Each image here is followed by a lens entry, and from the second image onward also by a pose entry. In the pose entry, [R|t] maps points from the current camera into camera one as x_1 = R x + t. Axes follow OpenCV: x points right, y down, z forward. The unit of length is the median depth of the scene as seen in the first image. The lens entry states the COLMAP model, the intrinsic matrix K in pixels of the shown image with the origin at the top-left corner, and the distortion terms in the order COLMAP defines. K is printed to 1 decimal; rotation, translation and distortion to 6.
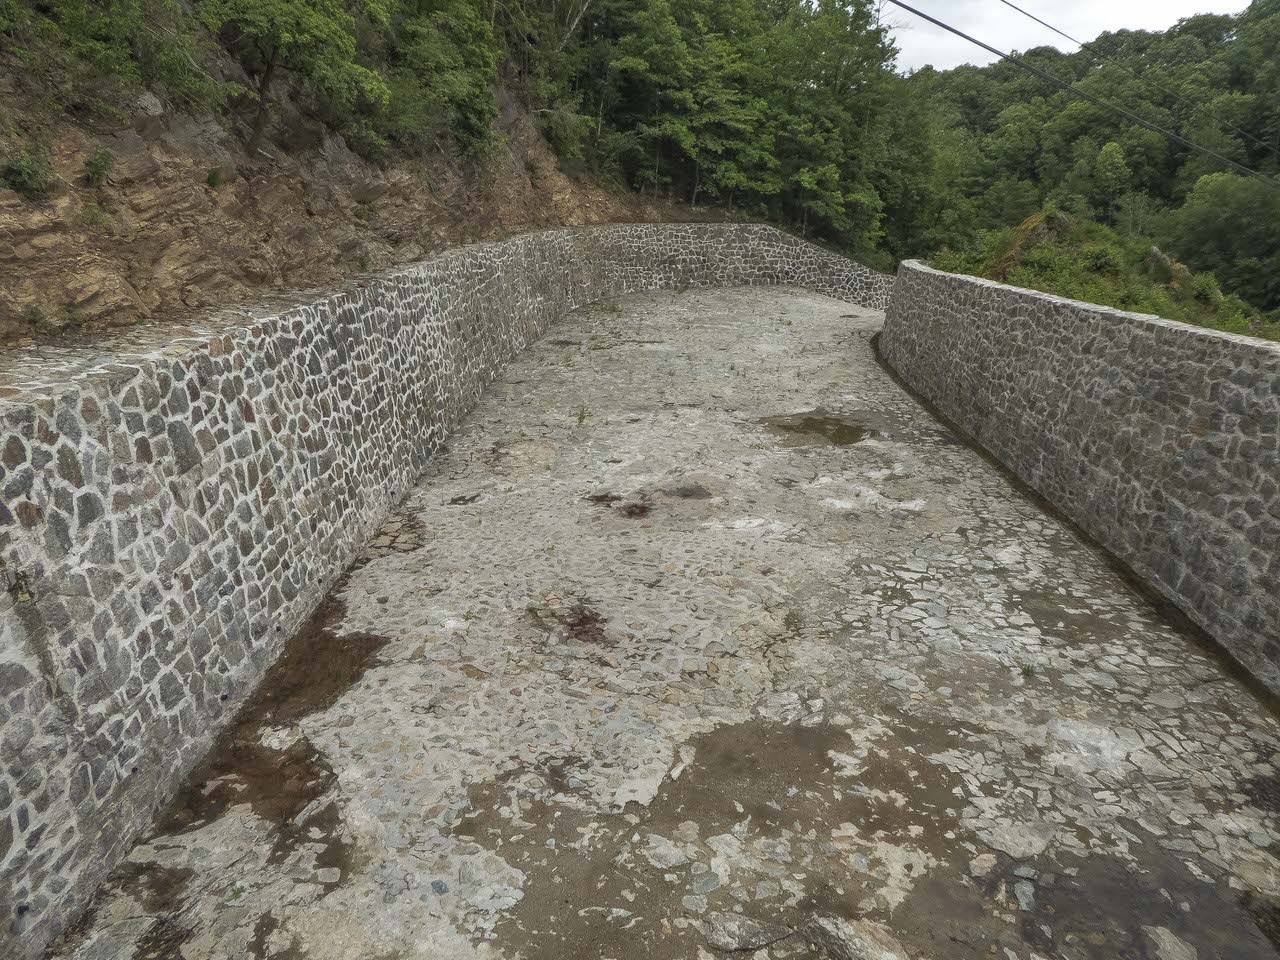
lens RADIAL K [[925.7, 0, 635.8], [0, 925.7, 477.7], [0, 0, 1]] dist [-0.028067, 0.013895]
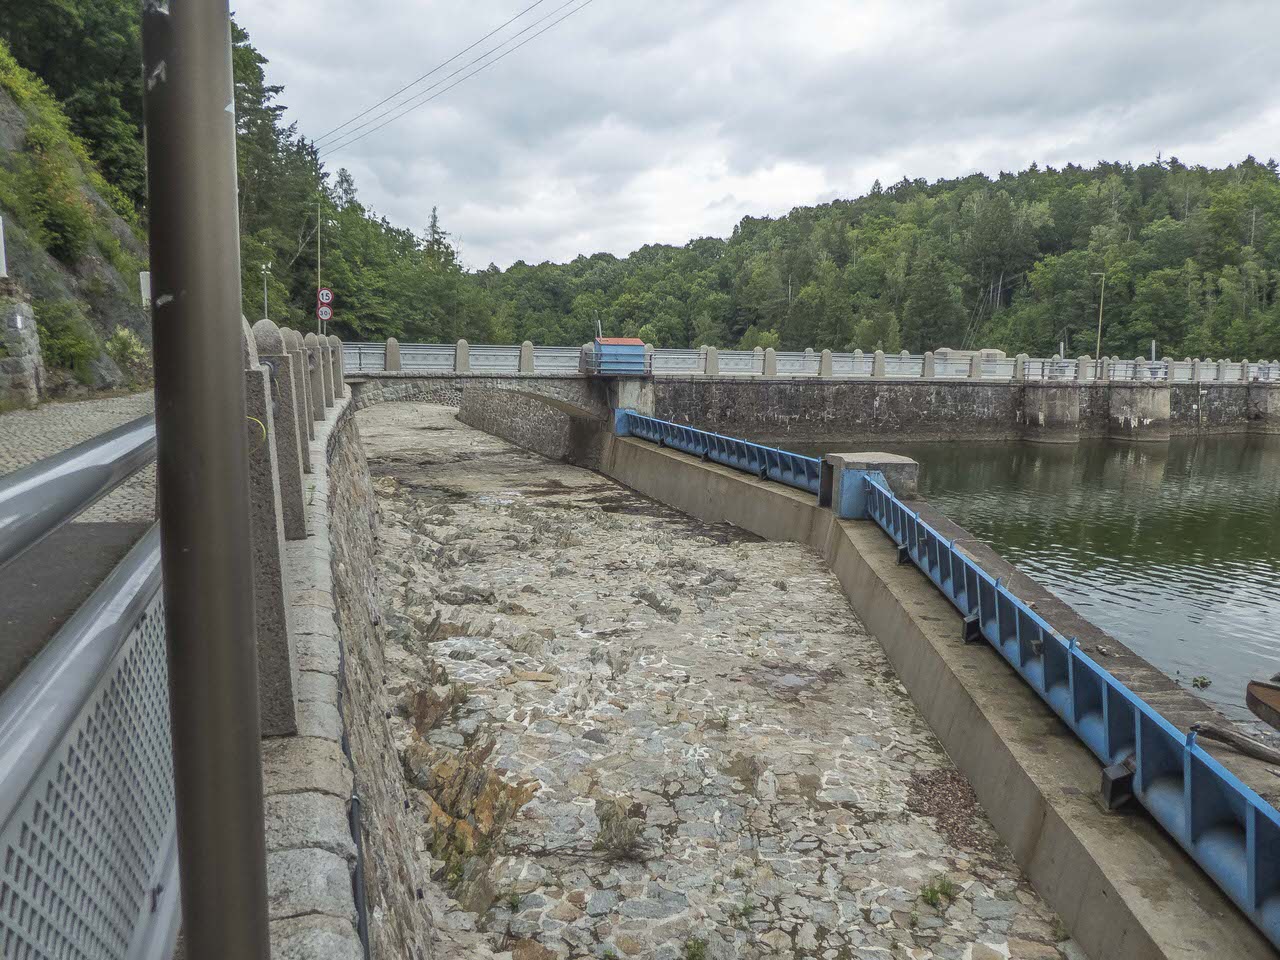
lens RADIAL K [[925.7, 0, 644.7], [0, 925.7, 475.4], [0, 0, 1]] dist [-0.028067, 0.013895]
pose [[0.920425, -0.037336, 0.389133, -0.040344], [0.105341, 0.982295, -0.154919, 0.080074], [-0.376459, 0.183583, 0.908062, -0.239282]]
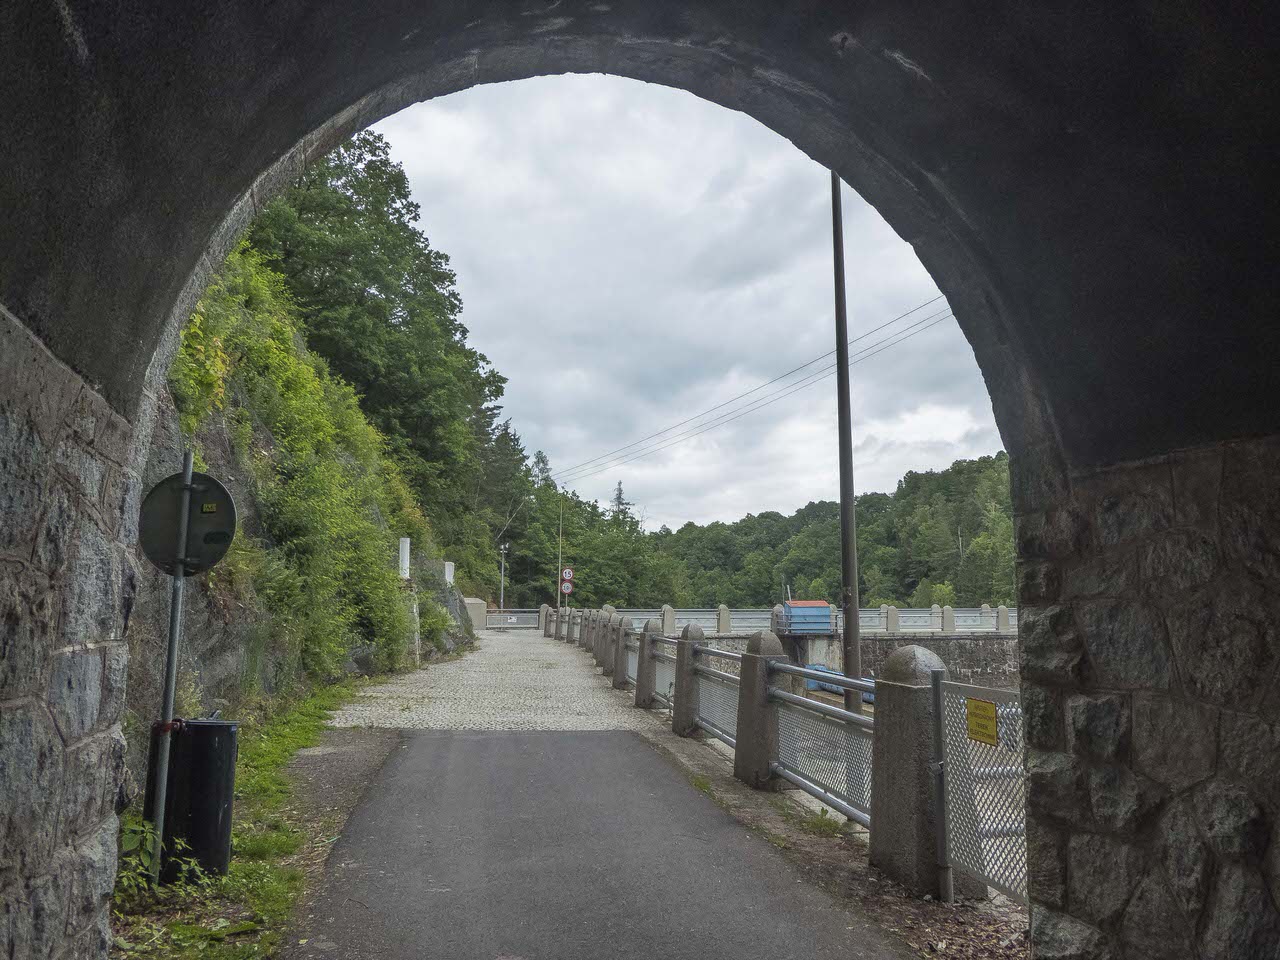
lens RADIAL K [[925.7, 0, 651.2], [0, 925.7, 472.0], [0, 0, 1]] dist [-0.028067, 0.013895]
pose [[0.973560, 0.027090, 0.226820, -0.056960], [0.076154, 0.897650, -0.434080, 0.086432], [-0.215364, 0.439876, 0.871853, -0.264972]]
